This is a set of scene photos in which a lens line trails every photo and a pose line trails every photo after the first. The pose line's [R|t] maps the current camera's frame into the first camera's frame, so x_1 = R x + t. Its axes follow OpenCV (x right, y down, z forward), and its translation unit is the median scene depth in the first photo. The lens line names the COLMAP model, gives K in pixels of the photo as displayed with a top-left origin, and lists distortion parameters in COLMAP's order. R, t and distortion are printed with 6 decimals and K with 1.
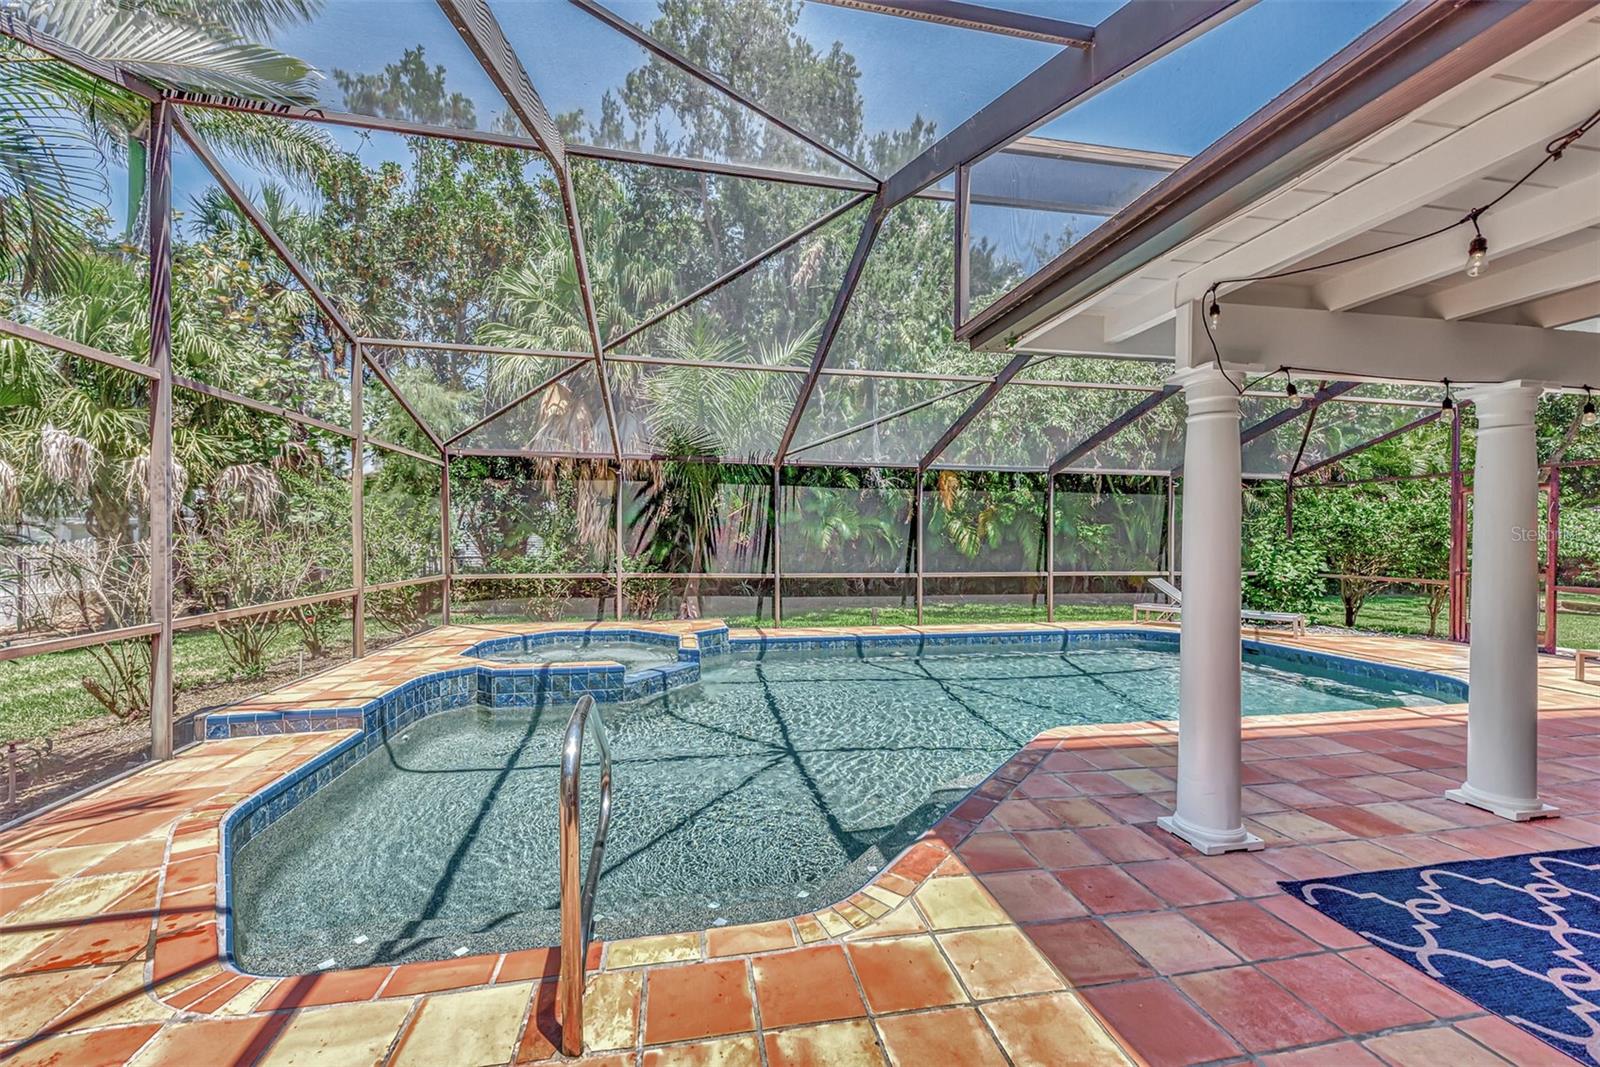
lens RADIAL K [[641.6, 0, 808.5], [0, 641.6, 534.7], [0, 0, 1]] dist [0.004415, -0.001684]
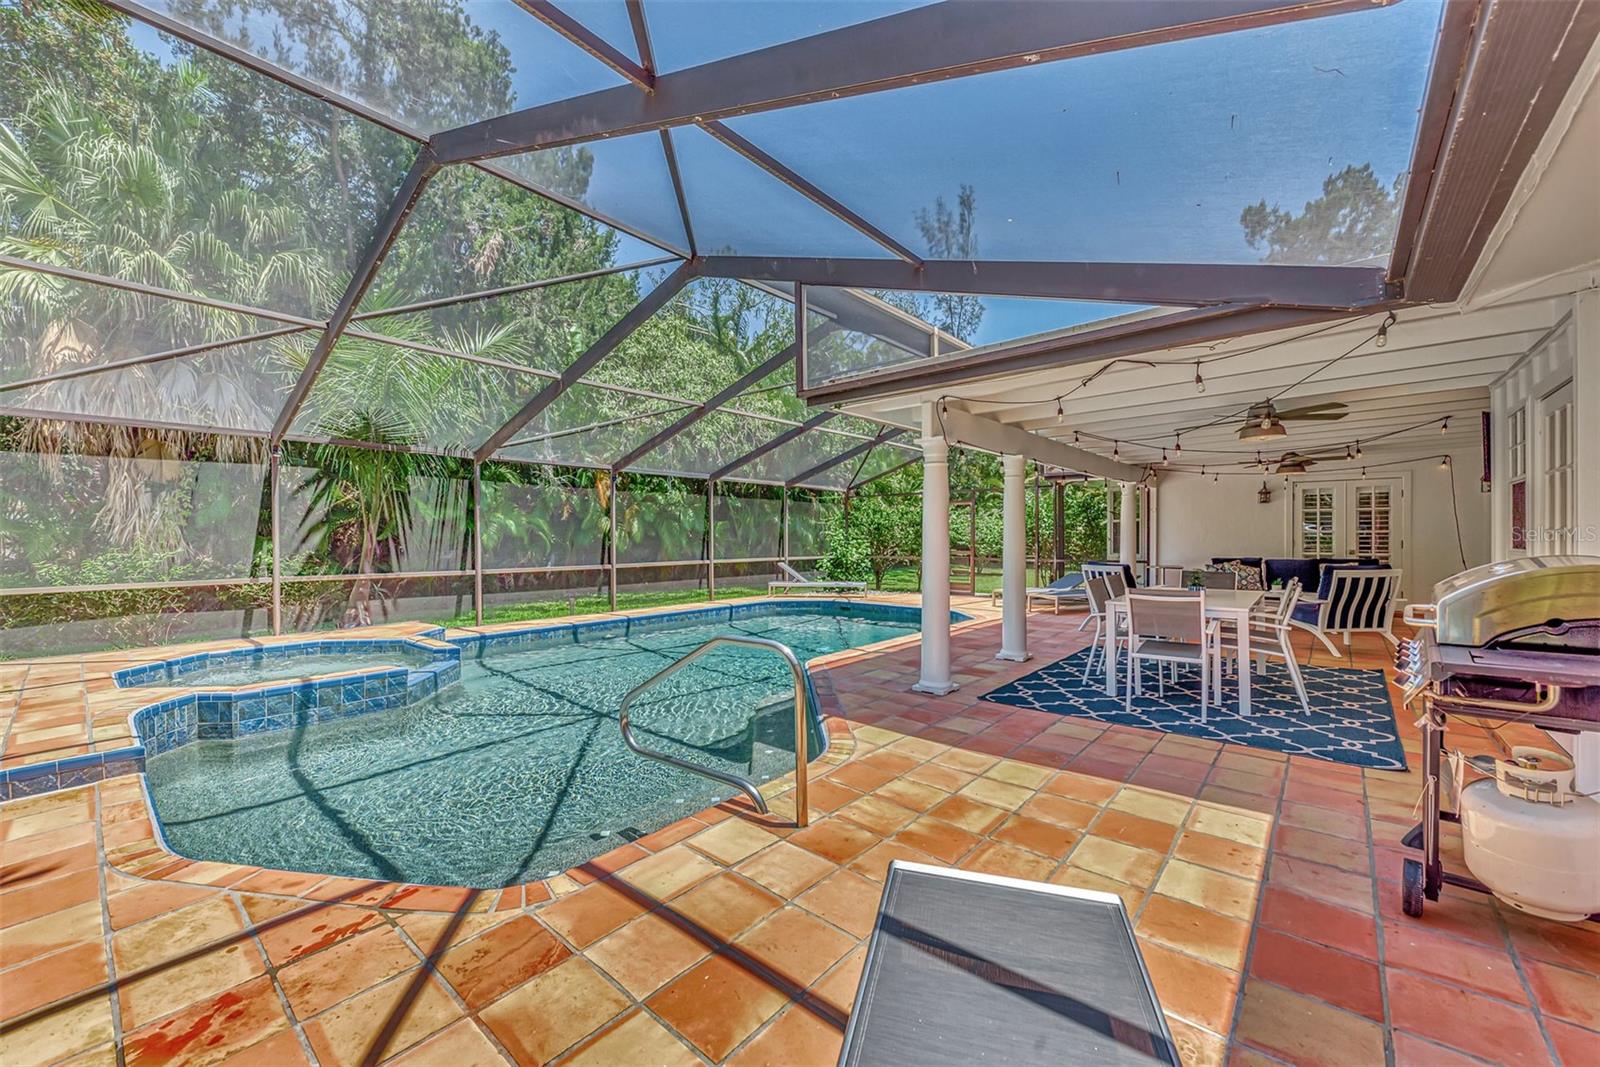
lens RADIAL K [[641.6, 0, 795.0], [0, 641.6, 527.0], [0, 0, 1]] dist [0.004415, -0.001684]
pose [[0.778701, 0.001093, 0.627394, -0.311595], [0.003720, 0.999973, -0.006359, 0.003433], [-0.627384, 0.007285, 0.778676, -0.070135]]
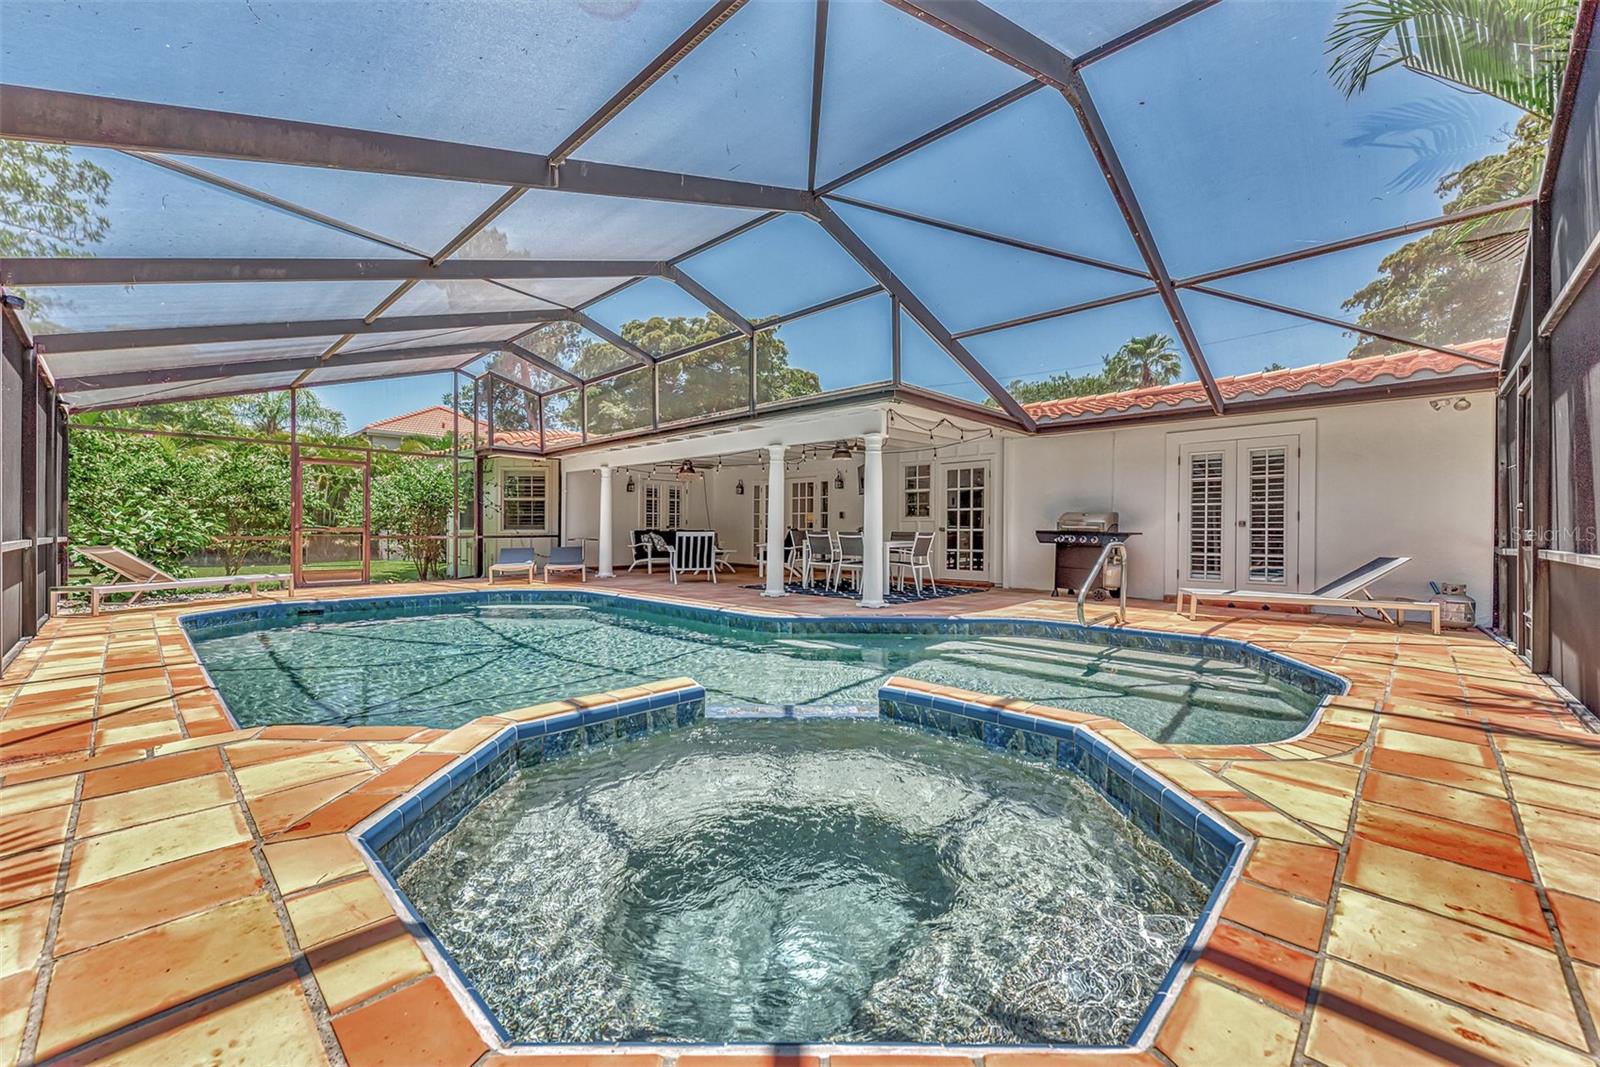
lens RADIAL K [[641.6, 0, 789.2], [0, 641.6, 535.1], [0, 0, 1]] dist [0.004415, -0.001684]
pose [[-0.564156, -0.004860, 0.825654, -0.570513], [0.003760, 0.999957, 0.008454, 0.066705], [-0.825660, 0.007874, -0.564114, 1.136589]]
